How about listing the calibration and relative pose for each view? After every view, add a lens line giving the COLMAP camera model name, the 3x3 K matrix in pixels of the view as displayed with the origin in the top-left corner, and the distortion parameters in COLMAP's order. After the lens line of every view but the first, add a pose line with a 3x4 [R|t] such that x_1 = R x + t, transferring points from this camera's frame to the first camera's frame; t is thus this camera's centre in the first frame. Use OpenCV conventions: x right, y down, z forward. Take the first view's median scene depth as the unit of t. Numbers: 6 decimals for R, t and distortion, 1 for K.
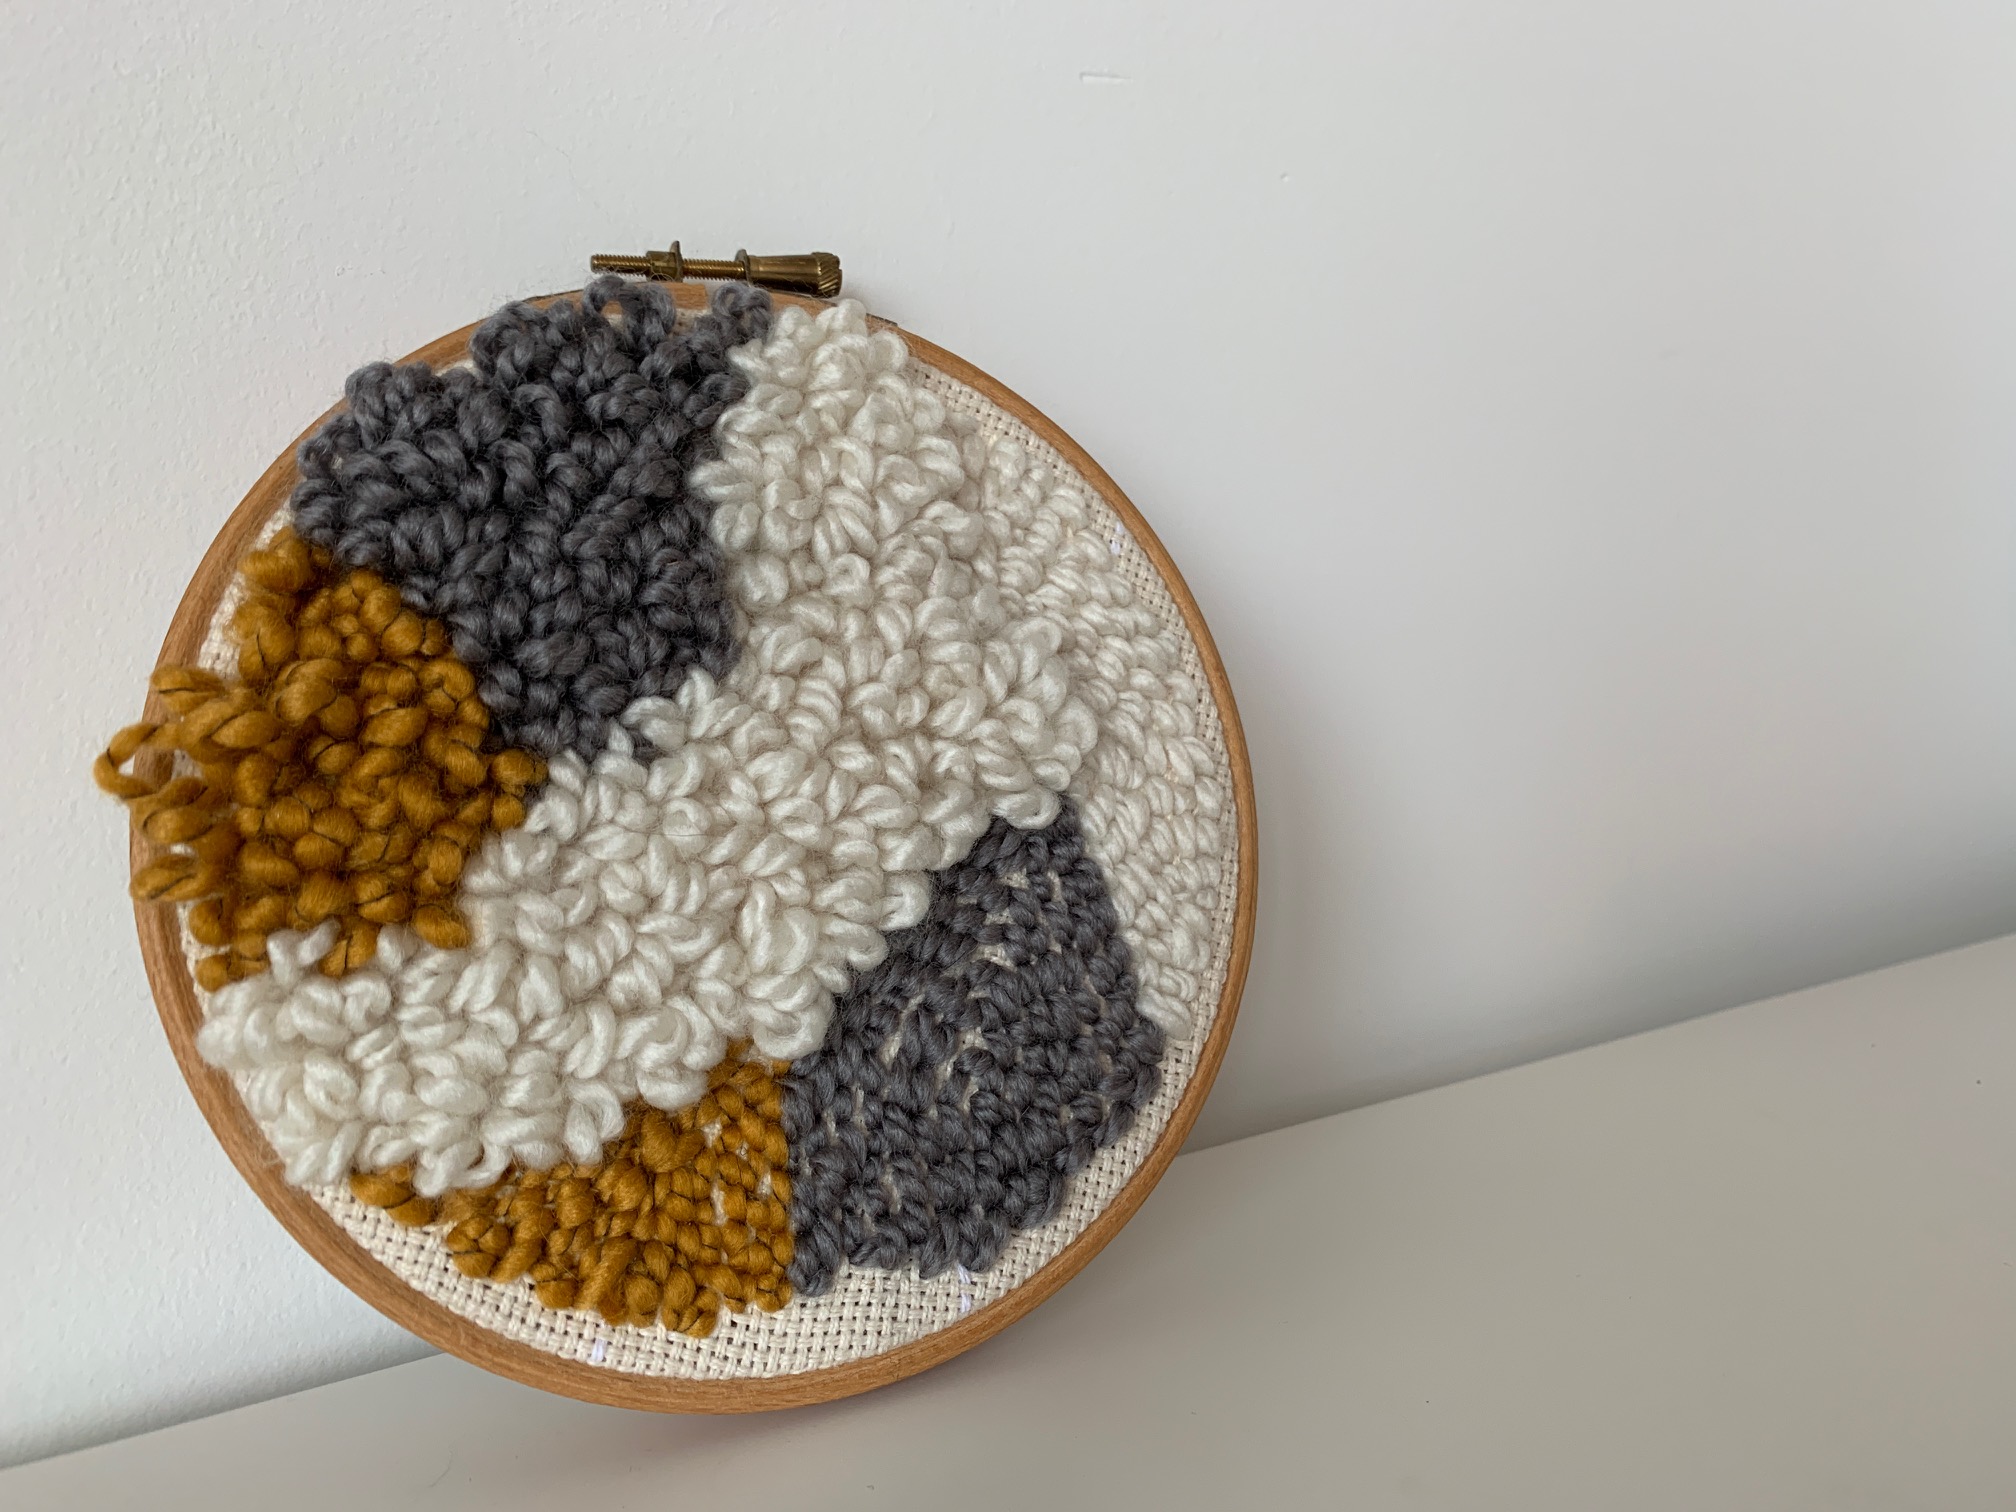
lens RADIAL K [[1530.7, 0, 1008.0], [0, 1530.7, 756.0], [0, 0, 1]] dist [0.039523, 0.000787]
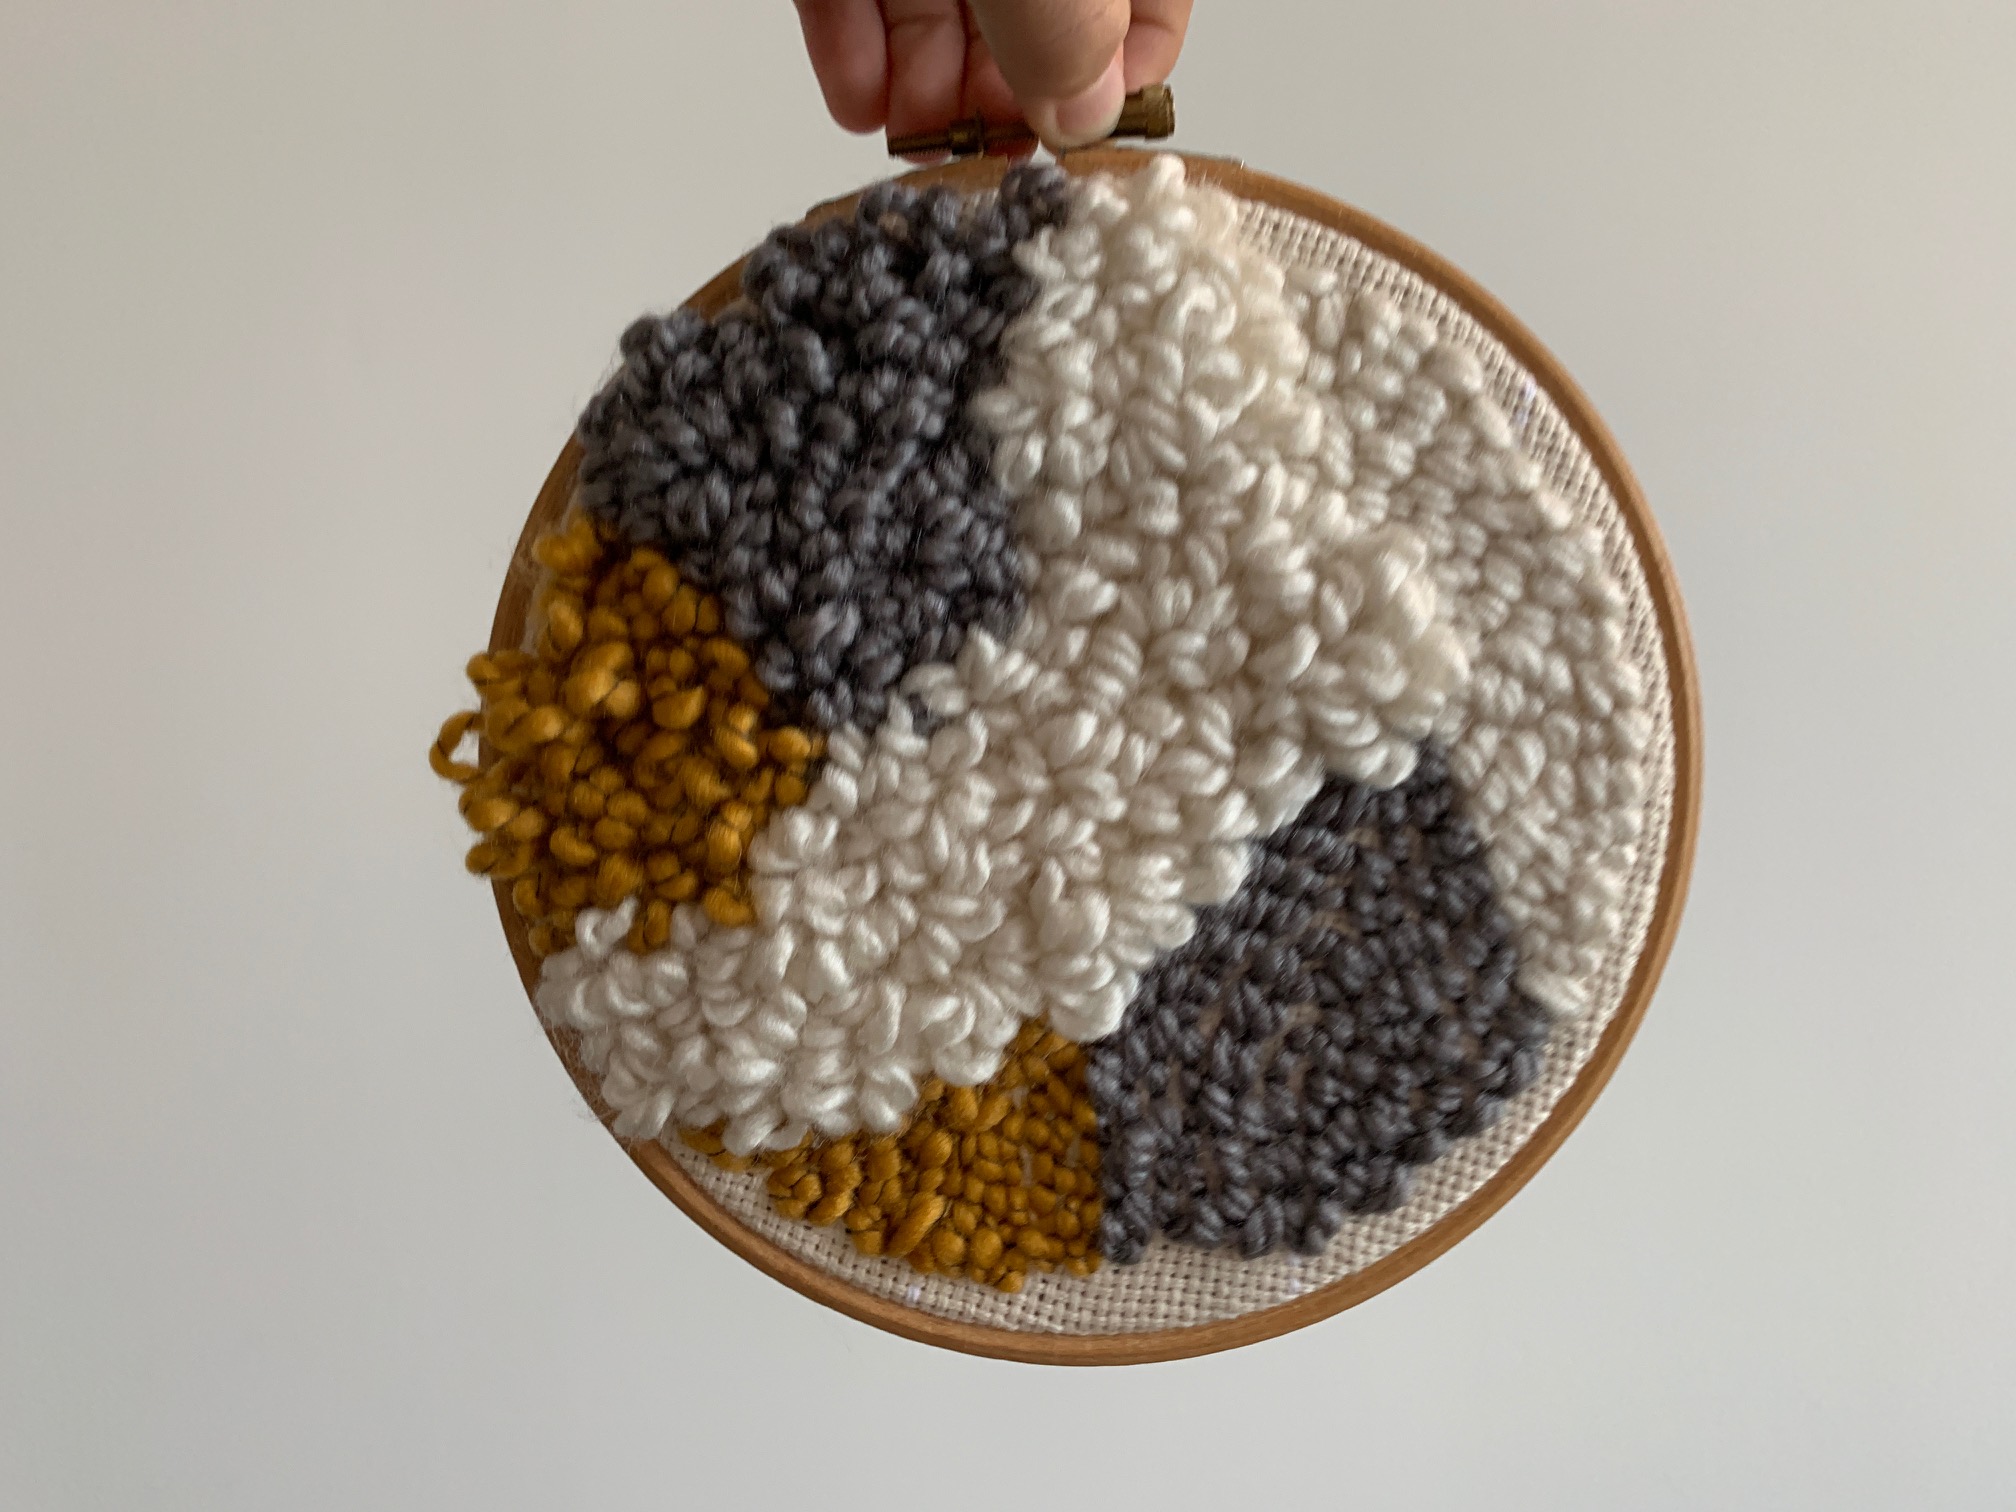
lens RADIAL K [[1530.7, 0, 1008.0], [0, 1530.7, 756.0], [0, 0, 1]] dist [0.039523, 0.000787]
pose [[0.924239, 0.041776, -0.379522, 0.164256], [0.041808, 0.976946, 0.209353, -0.174899], [0.379518, -0.209360, 0.901185, 0.167593]]
